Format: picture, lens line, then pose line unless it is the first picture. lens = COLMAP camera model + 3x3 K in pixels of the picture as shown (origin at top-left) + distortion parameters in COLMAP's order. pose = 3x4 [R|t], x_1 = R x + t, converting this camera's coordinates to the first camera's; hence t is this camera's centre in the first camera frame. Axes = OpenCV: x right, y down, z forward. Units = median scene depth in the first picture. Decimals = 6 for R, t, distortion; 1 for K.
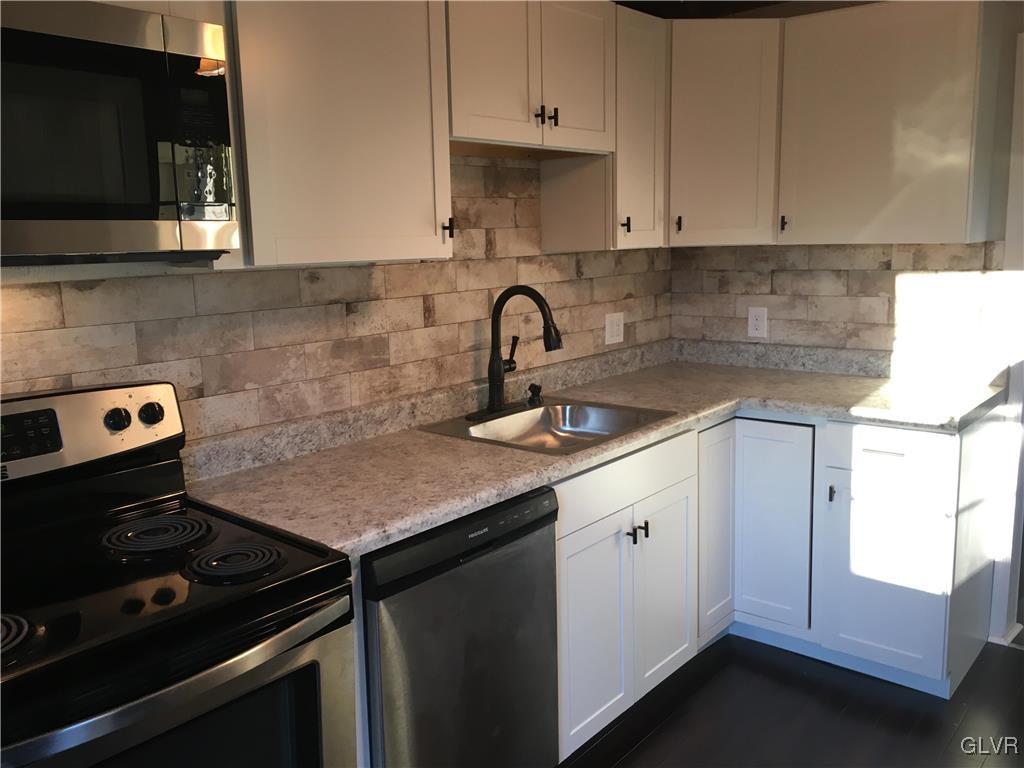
lens RADIAL K [[873.9, 0, 510.5], [0, 873.9, 381.0], [0, 0, 1]] dist [-0.003867, 0.014831]
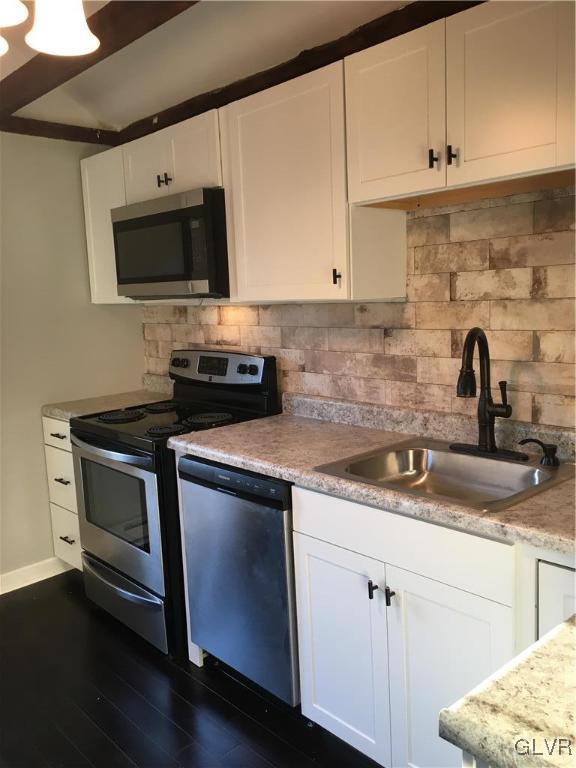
lens RADIAL K [[655.5, 0, 287.1], [0, 655.5, 384.3], [0, 0, 1]] dist [-0.003867, 0.014831]
pose [[-0.151639, 0.164451, -0.974660, 0.830488], [-0.119221, 0.975820, 0.183196, -0.169815], [0.981220, 0.143980, -0.128367, 0.967689]]
